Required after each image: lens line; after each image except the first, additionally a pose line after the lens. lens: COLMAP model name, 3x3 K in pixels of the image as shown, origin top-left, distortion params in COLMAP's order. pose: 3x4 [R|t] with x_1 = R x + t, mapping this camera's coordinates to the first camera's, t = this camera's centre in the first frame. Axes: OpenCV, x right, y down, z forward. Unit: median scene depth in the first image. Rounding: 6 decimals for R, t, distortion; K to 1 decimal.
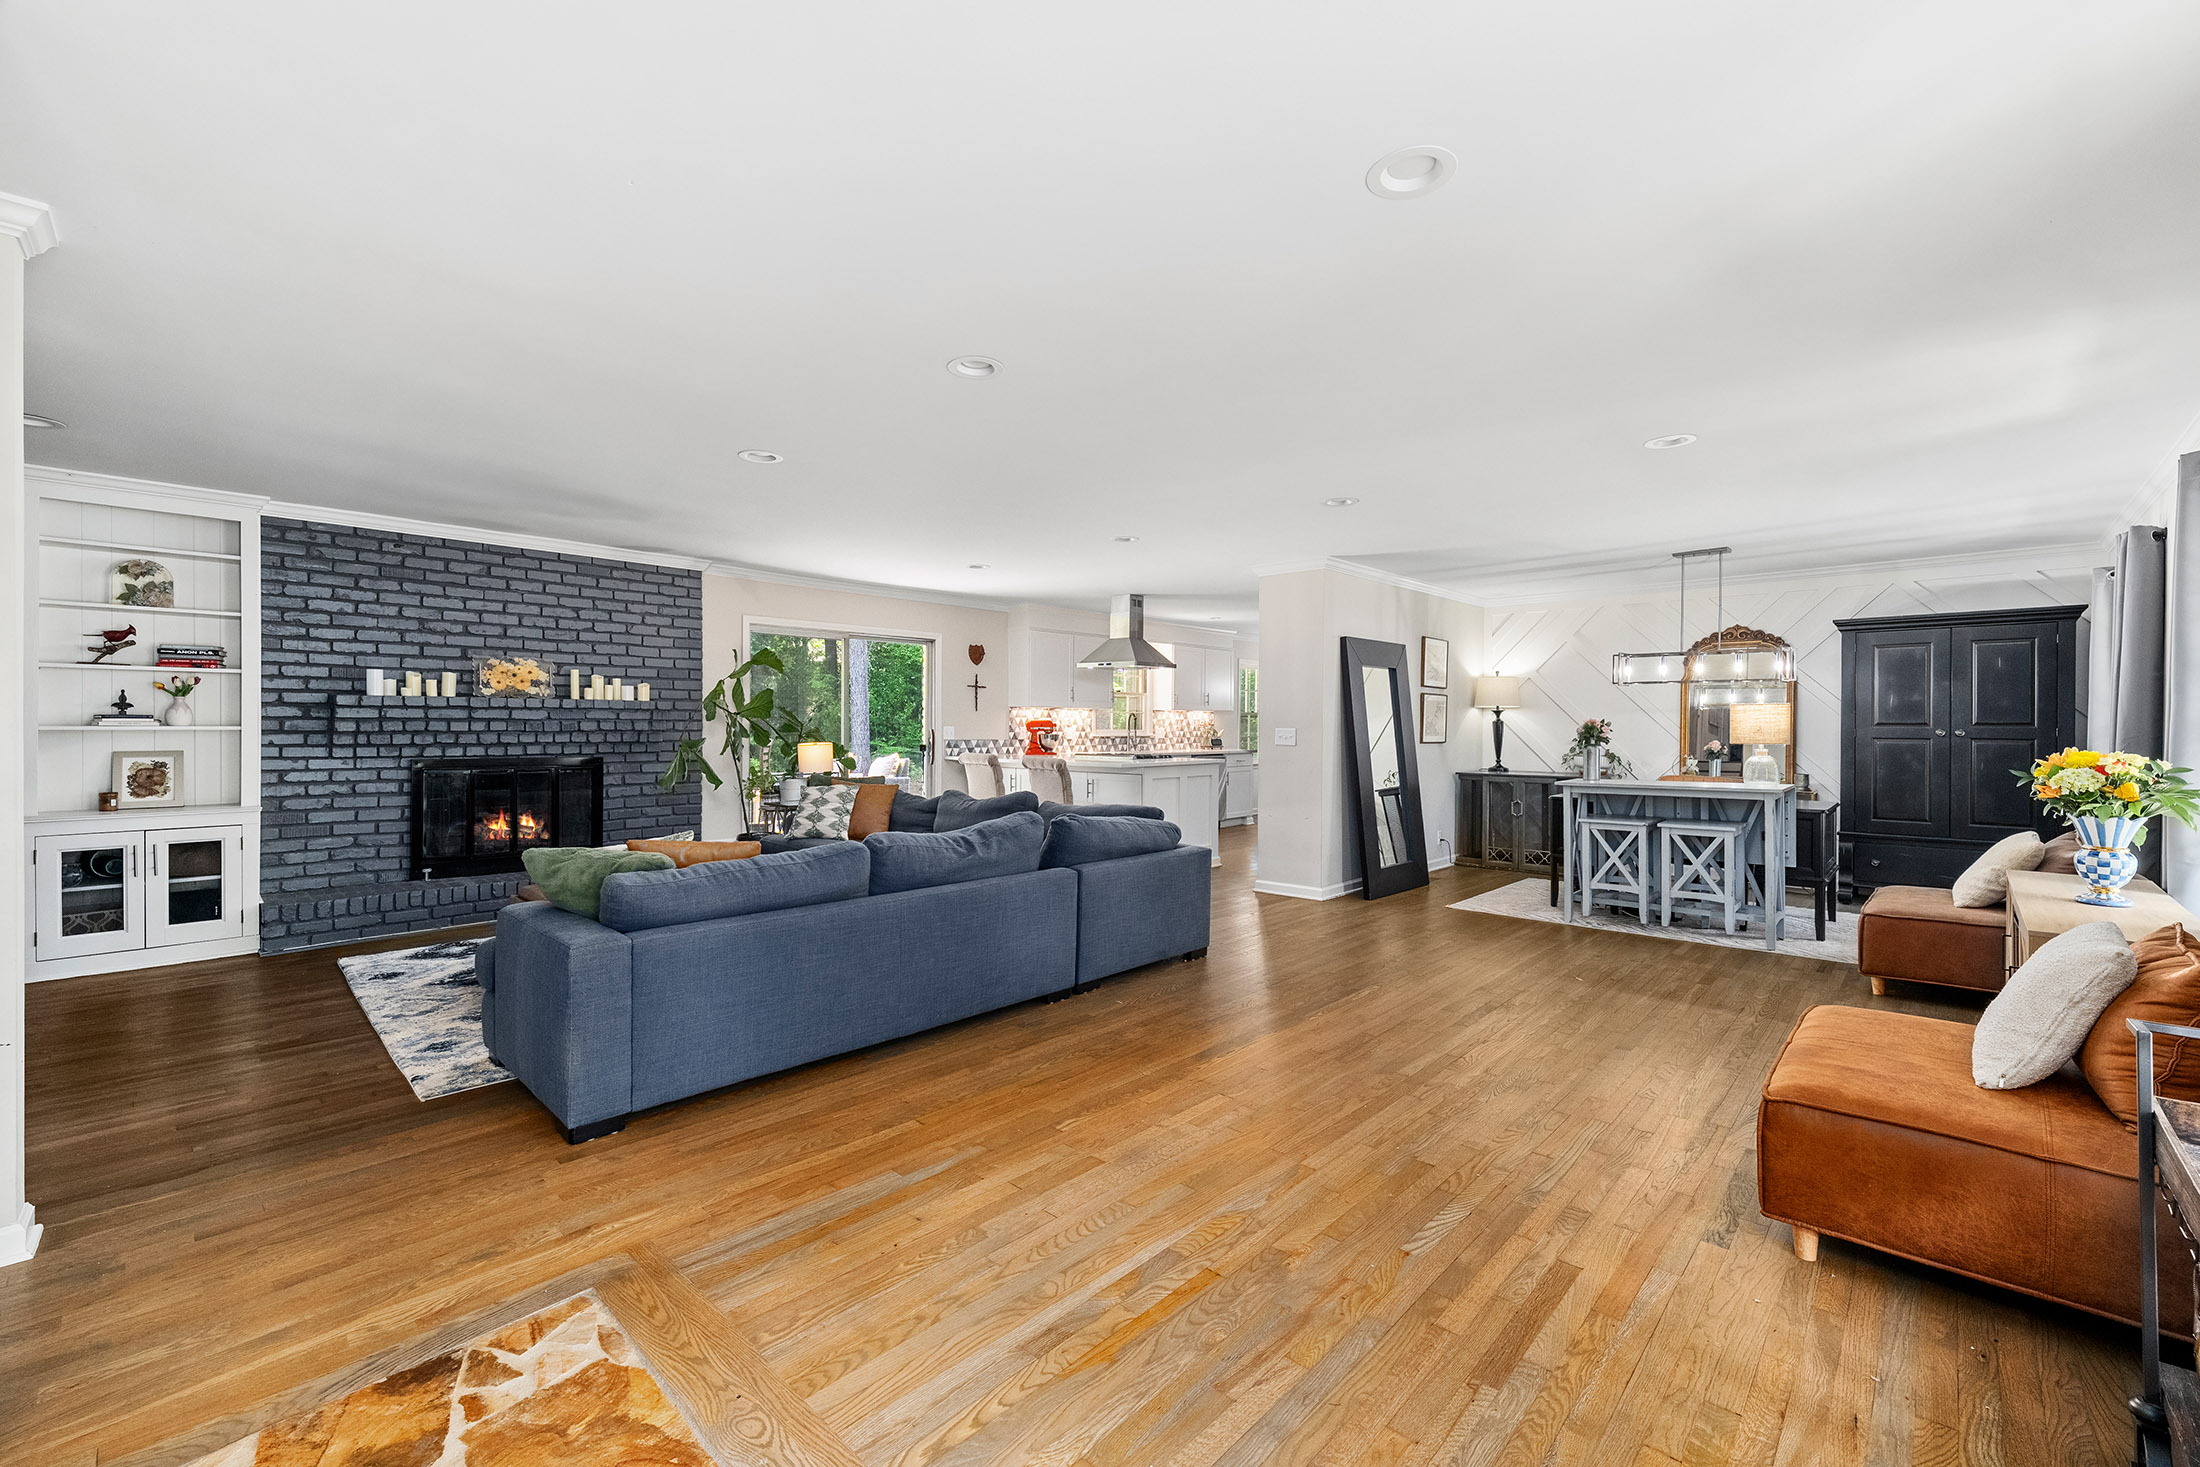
lens RADIAL K [[910.8, 0, 1109.1], [0, 910.8, 731.7], [0, 0, 1]] dist [-0.000230, -0.000332]
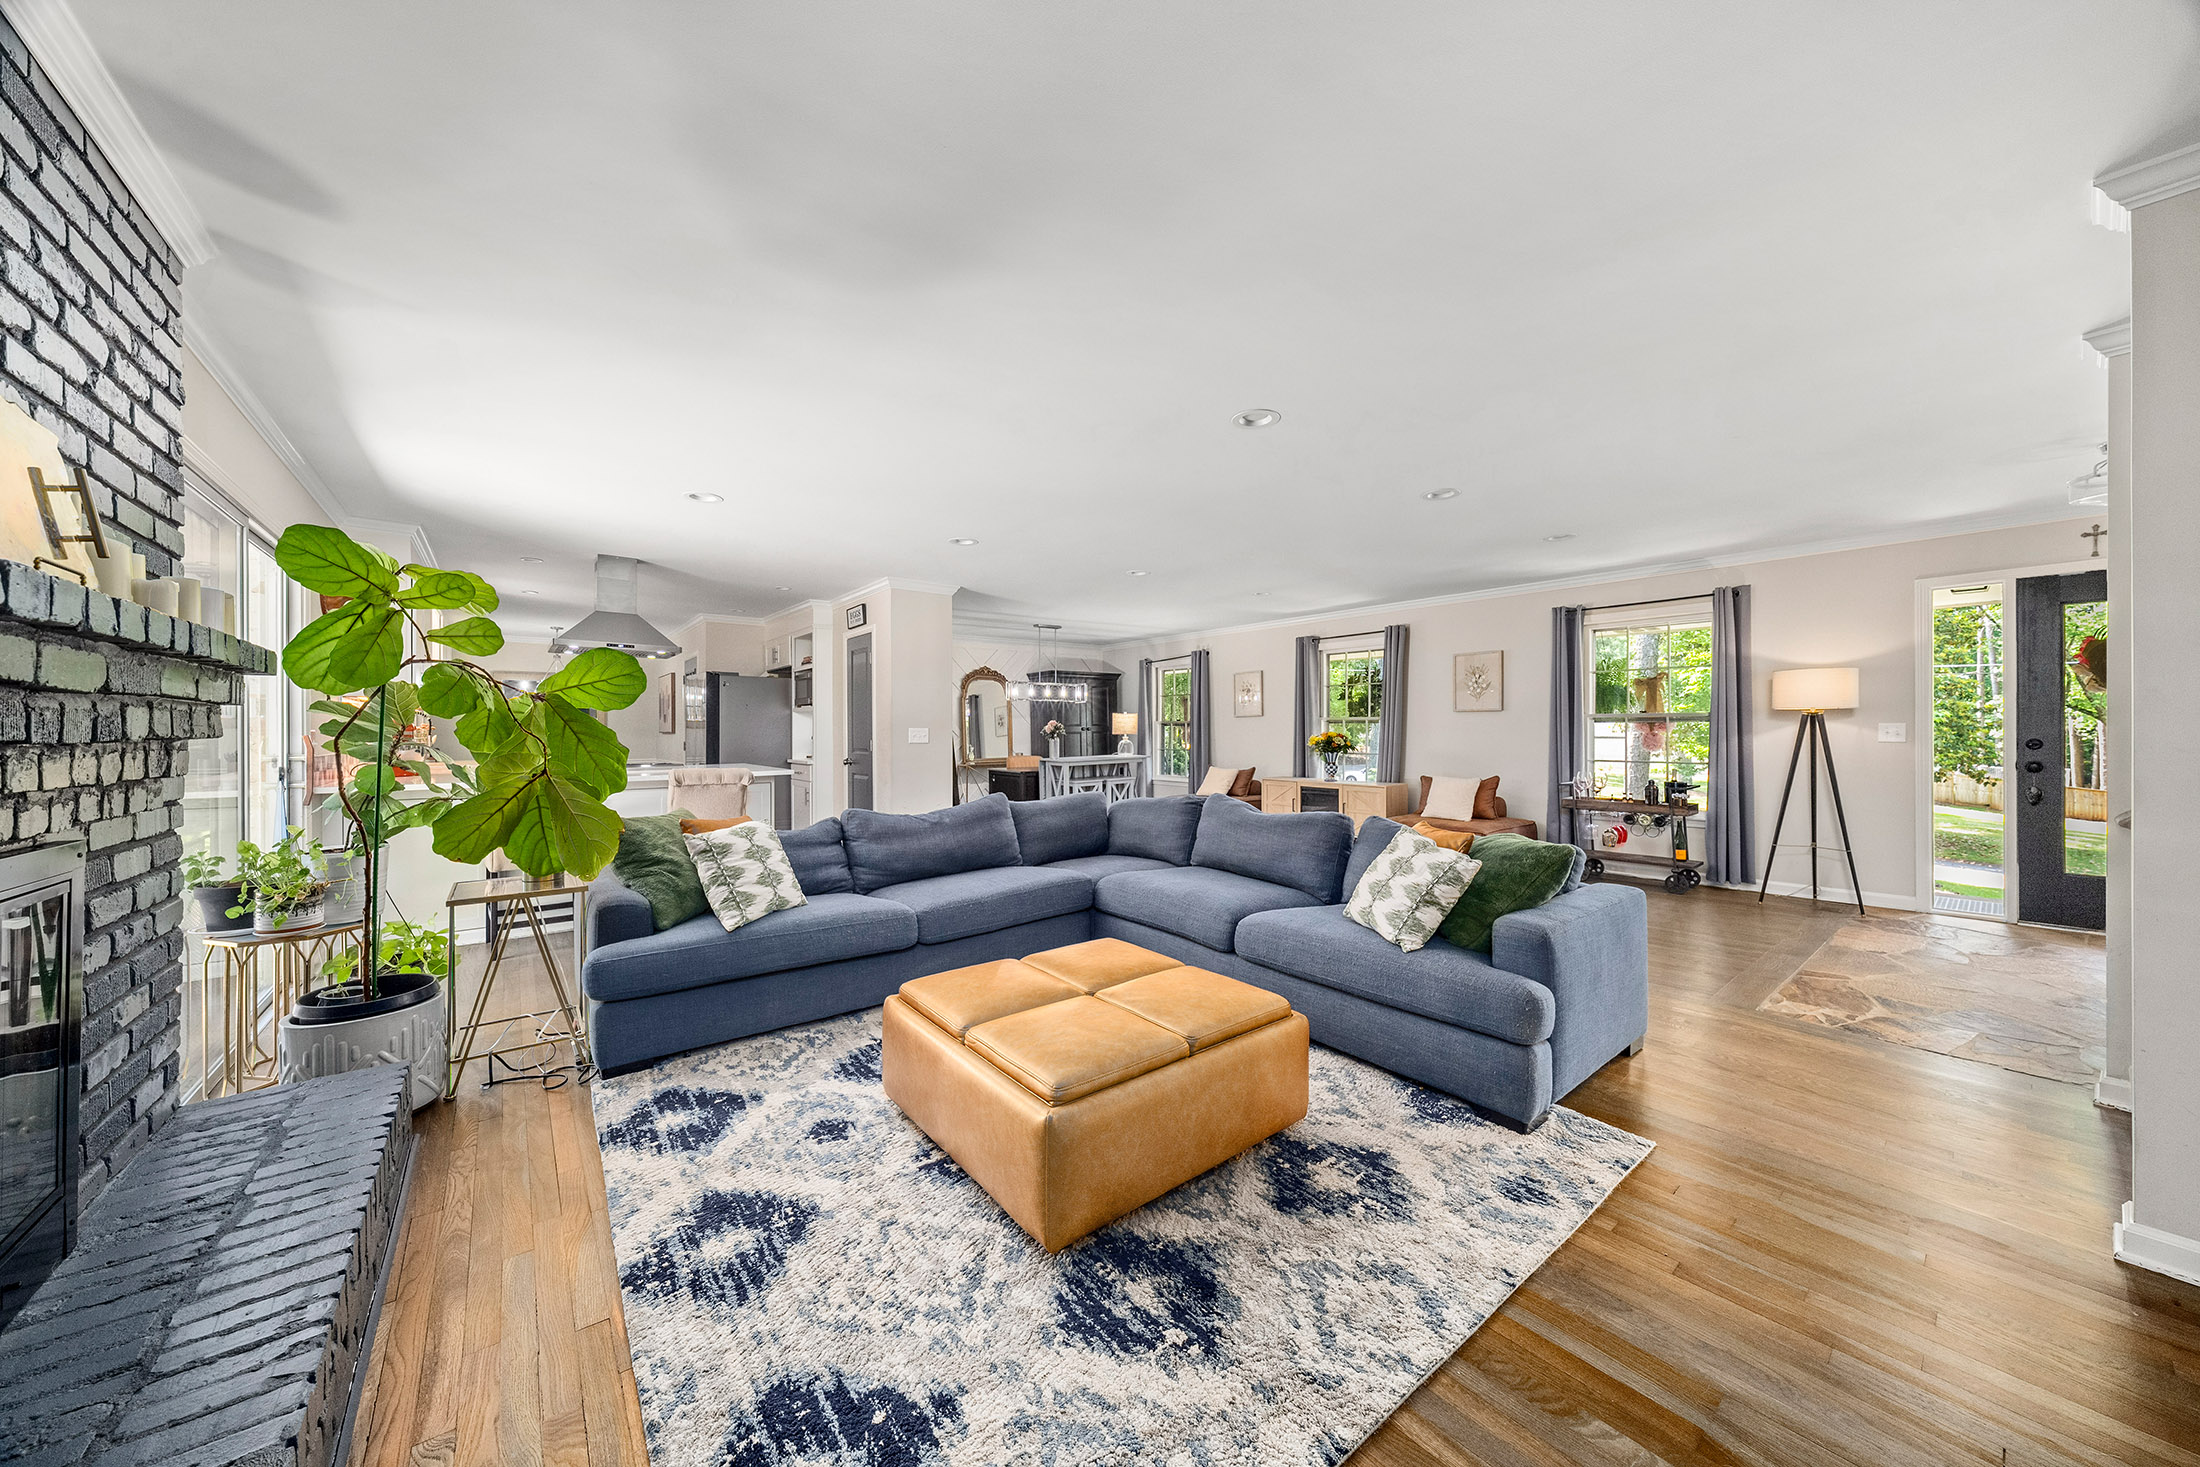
lens RADIAL K [[738.1, 0, 1102.0], [0, 738.1, 727.8], [0, 0, 1]] dist [-0.006561, -0.000044]
pose [[0.144840, -0.001653, 0.989454, -0.870641], [0.011034, 0.999939, 0.000055, -0.002360], [-0.989394, 0.010910, 0.144849, 0.807357]]
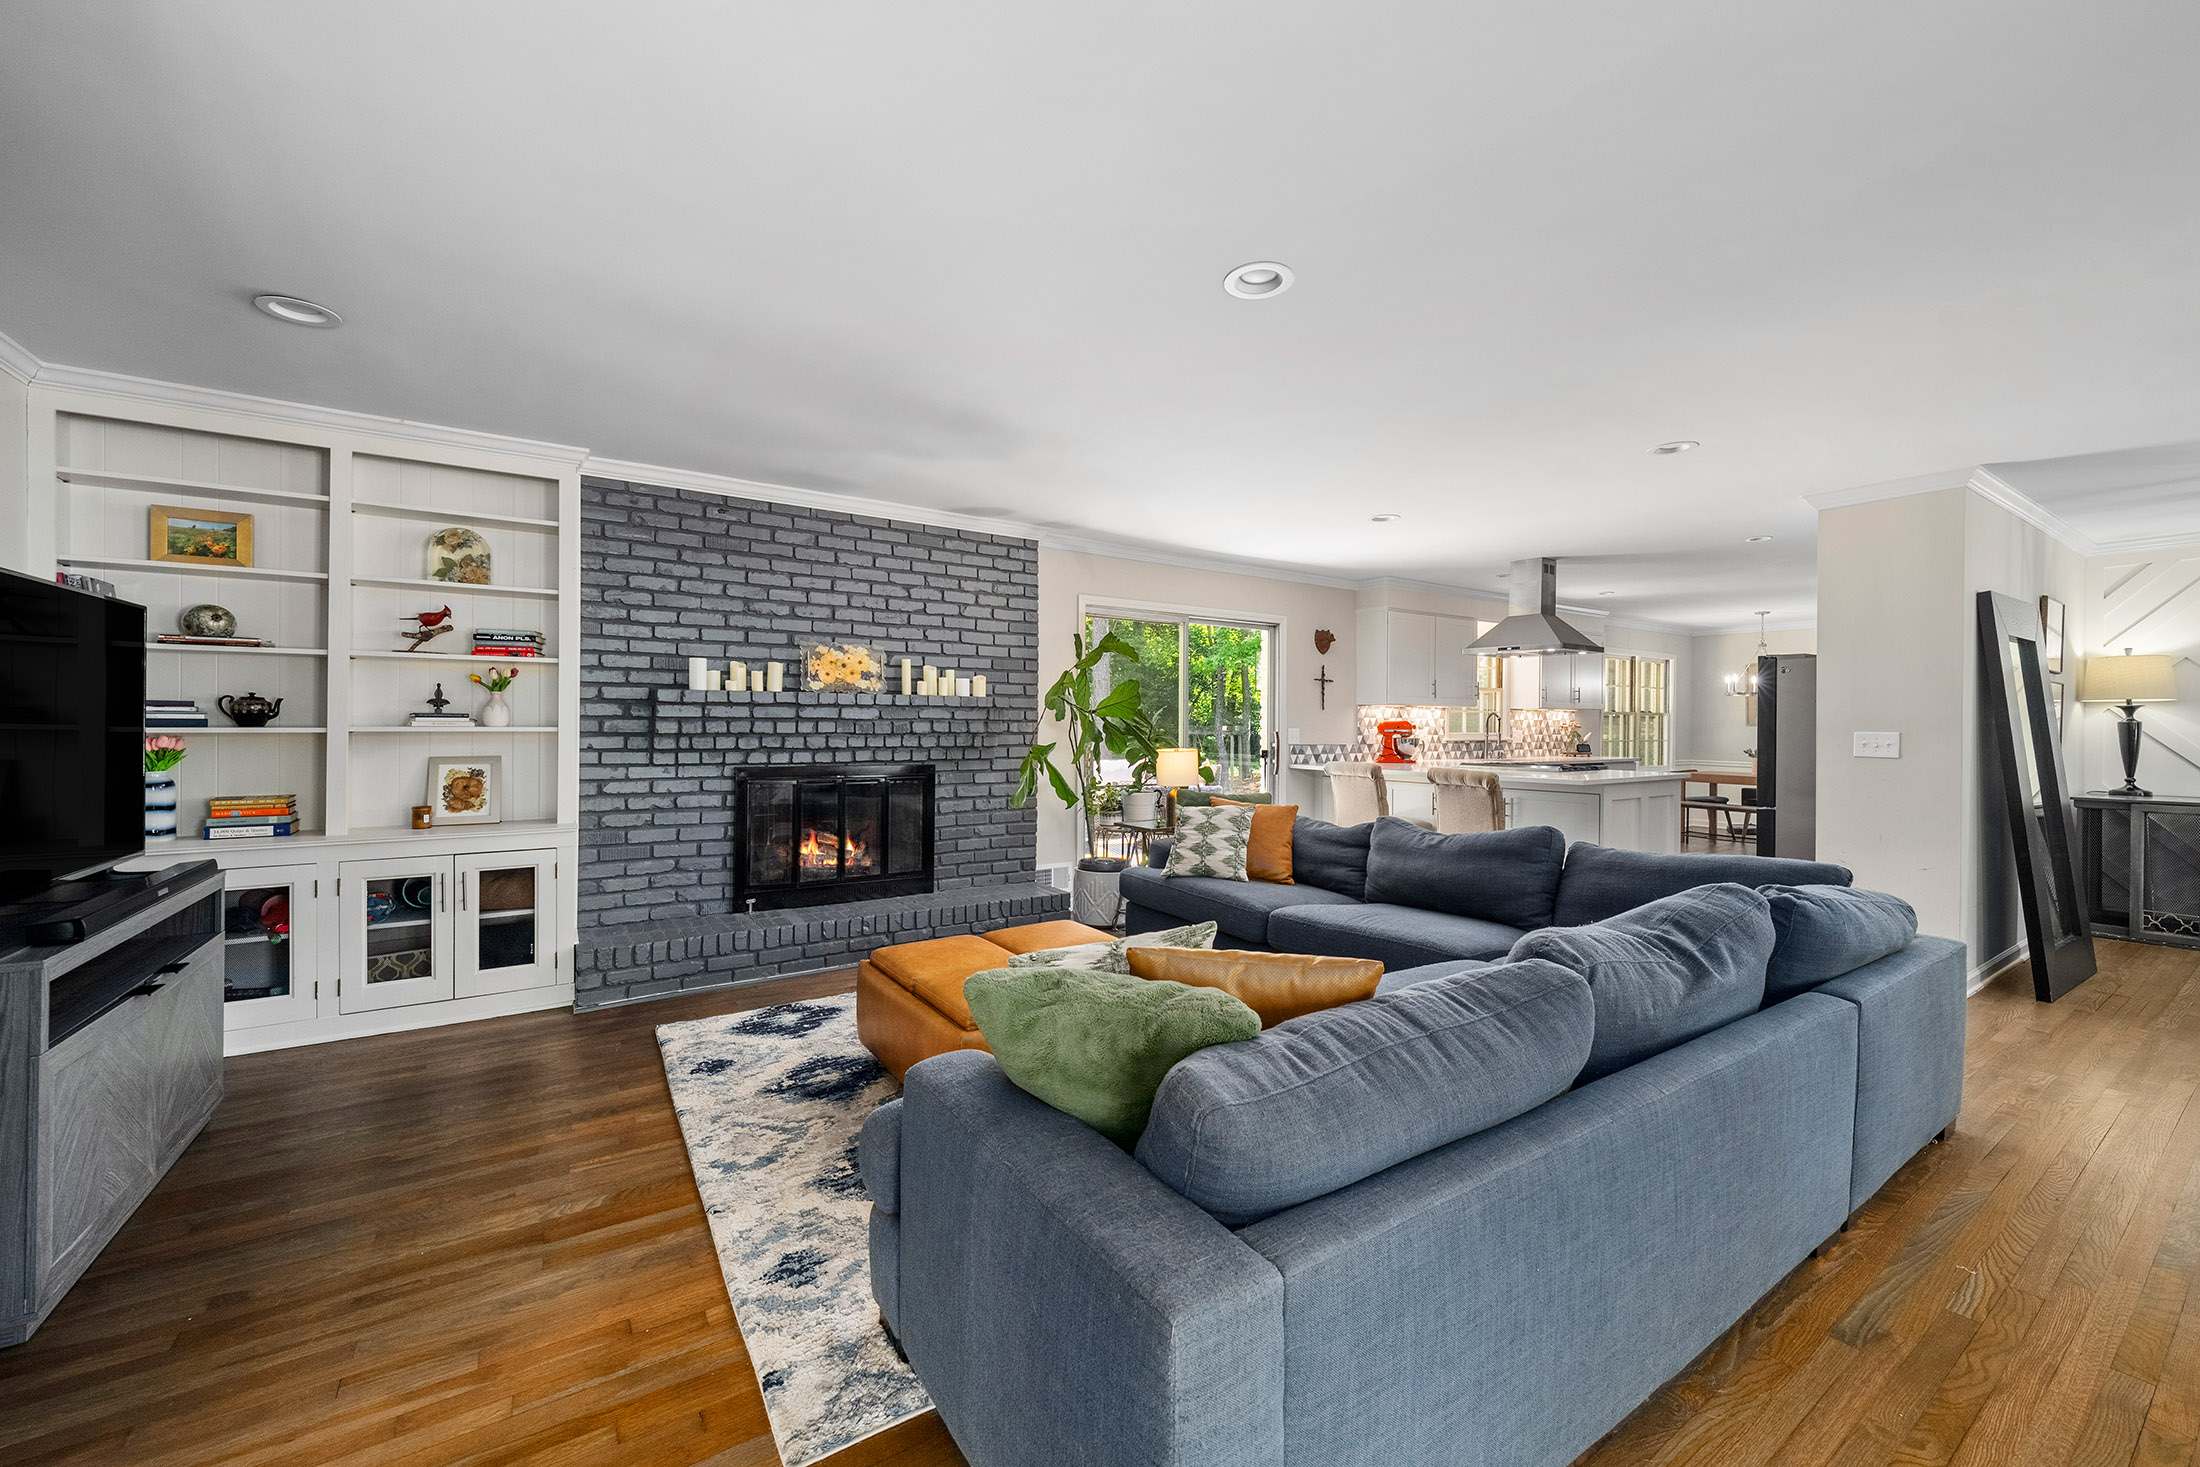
lens RADIAL K [[855.4, 0, 1105.0], [0, 855.4, 728.0], [0, 0, 1]] dist [0.009083, -0.009199]
pose [[0.974002, 0.001395, -0.226533, -0.271995], [-0.002761, 0.999980, -0.005713, -0.001947], [0.226521, 0.006190, 0.973987, 0.328410]]
